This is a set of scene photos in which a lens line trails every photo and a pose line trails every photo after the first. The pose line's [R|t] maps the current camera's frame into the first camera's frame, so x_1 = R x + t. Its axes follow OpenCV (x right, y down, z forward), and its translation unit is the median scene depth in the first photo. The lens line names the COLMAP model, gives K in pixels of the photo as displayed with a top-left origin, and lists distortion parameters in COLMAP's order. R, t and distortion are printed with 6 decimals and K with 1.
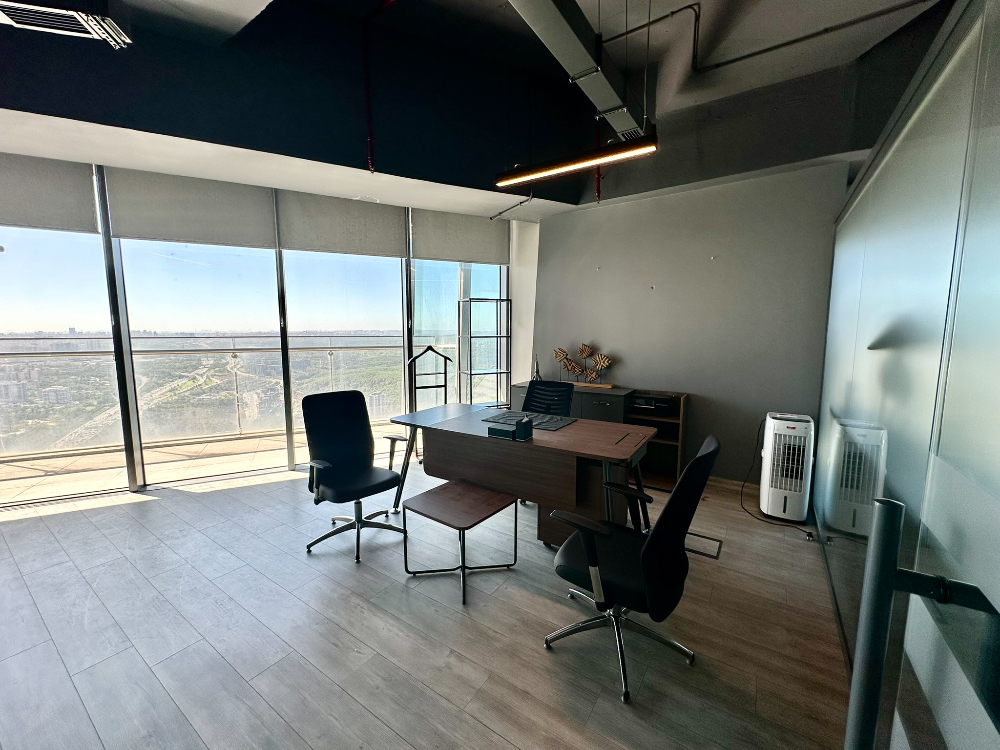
lens RADIAL K [[400.0, 0, 500.4], [0, 400.0, 377.5], [0, 0, 1]] dist [0.000284, 0.000278]
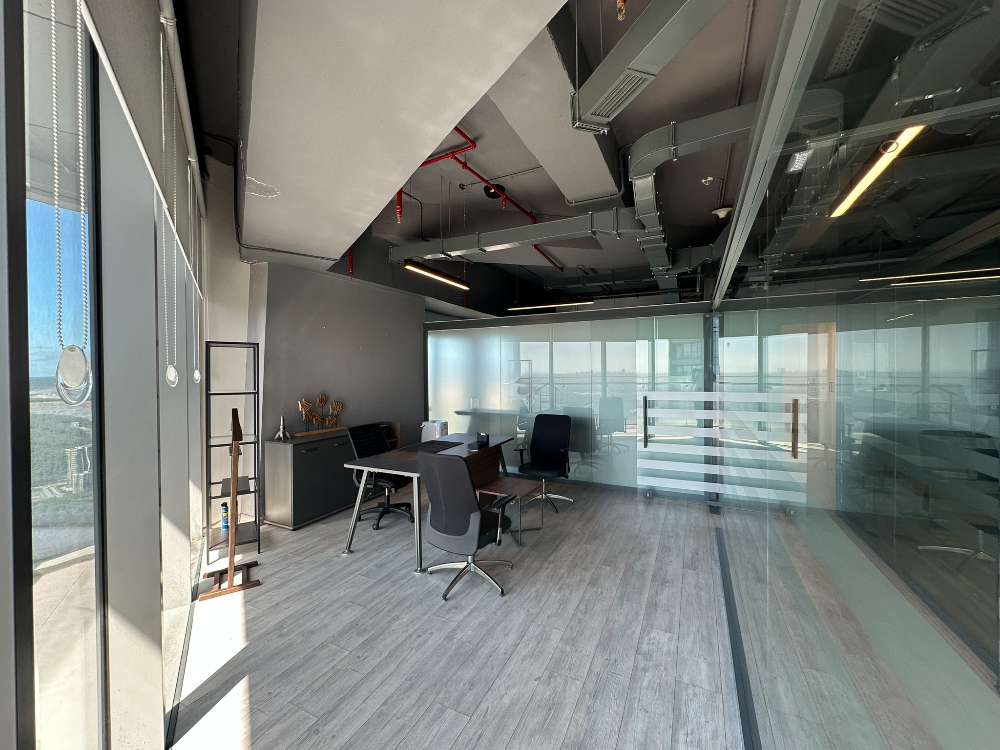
lens RADIAL K [[400.0, 0, 496.3], [0, 400.0, 373.5], [0, 0, 1]] dist [0.000284, 0.000278]
pose [[-0.129031, -0.005316, 0.991626, -1.027390], [0.123253, 0.992145, 0.021357, -0.109893], [-0.983951, 0.124976, -0.127362, 0.734491]]
